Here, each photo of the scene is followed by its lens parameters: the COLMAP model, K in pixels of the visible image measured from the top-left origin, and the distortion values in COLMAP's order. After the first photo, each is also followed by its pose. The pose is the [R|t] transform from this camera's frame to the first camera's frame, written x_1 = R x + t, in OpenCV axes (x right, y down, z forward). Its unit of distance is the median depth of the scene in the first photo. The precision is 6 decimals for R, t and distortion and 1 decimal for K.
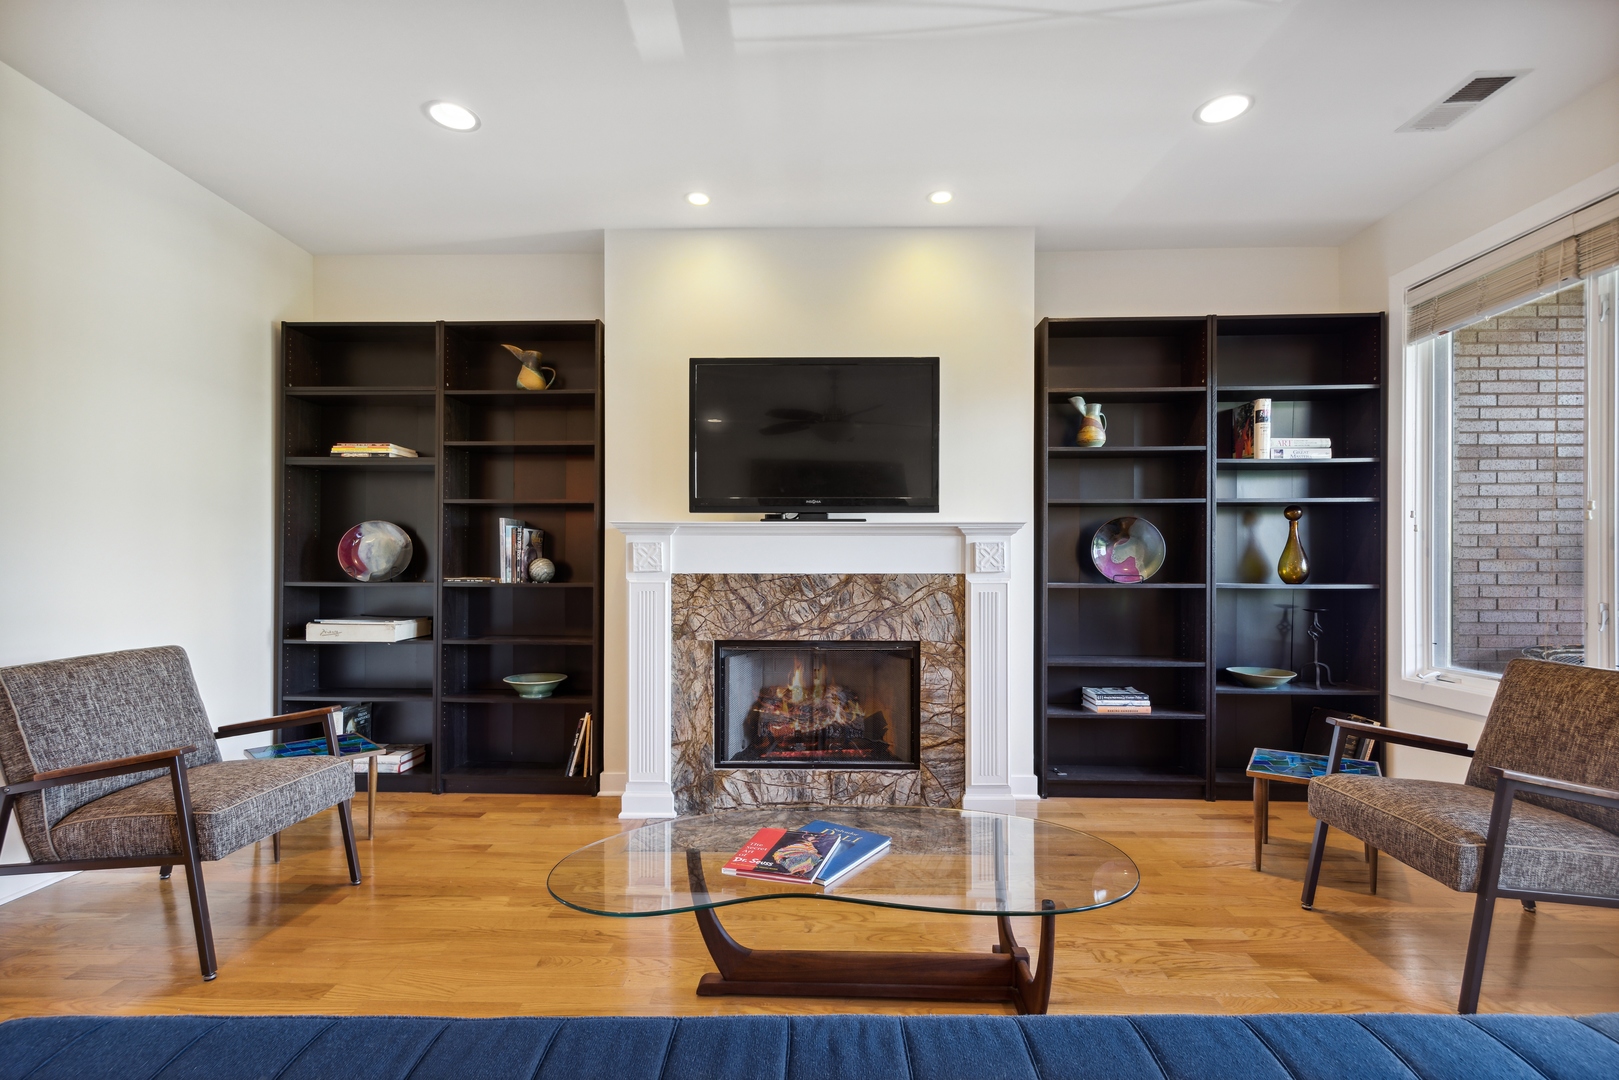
lens RADIAL K [[743.1, 0, 808.6], [0, 743.1, 566.1], [0, 0, 1]] dist [0.010446, 0.000919]
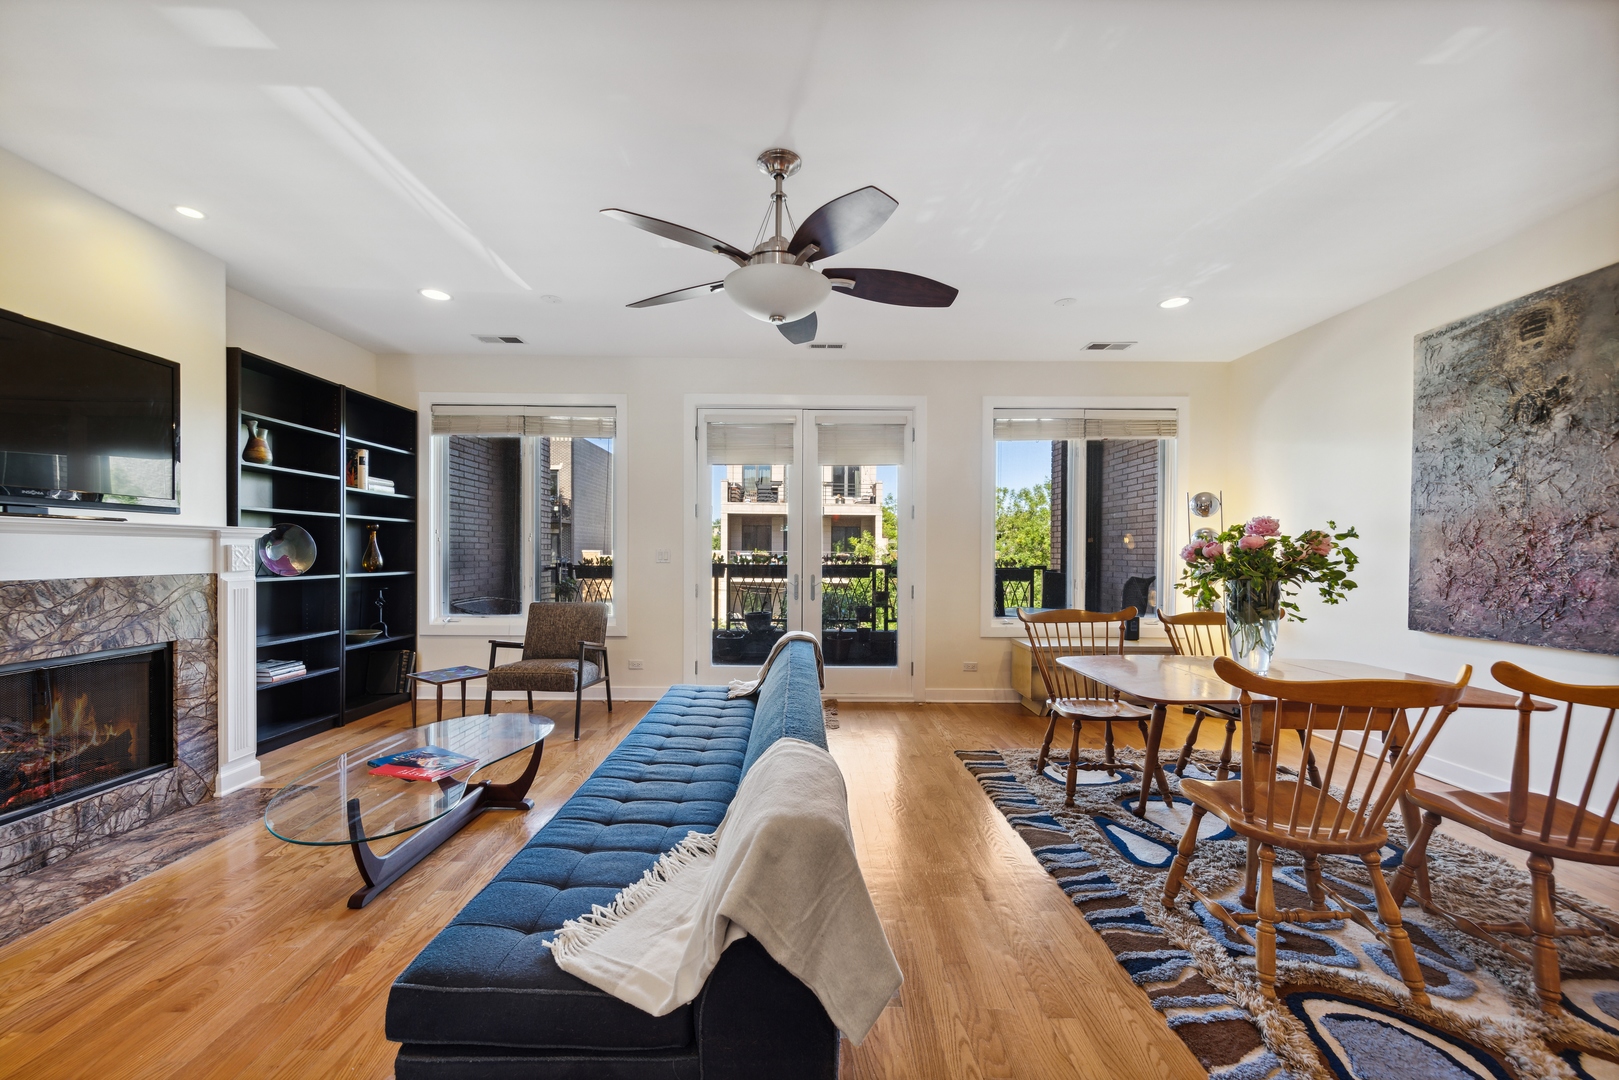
lens RADIAL K [[621.4, 0, 805.0], [0, 621.4, 562.3], [0, 0, 1]] dist [0.002417, -0.000552]
pose [[-0.021325, -0.016428, 0.999638, -0.720926], [-0.005285, 0.999853, 0.016319, -0.025186], [-0.999759, -0.004935, -0.021408, 0.155556]]
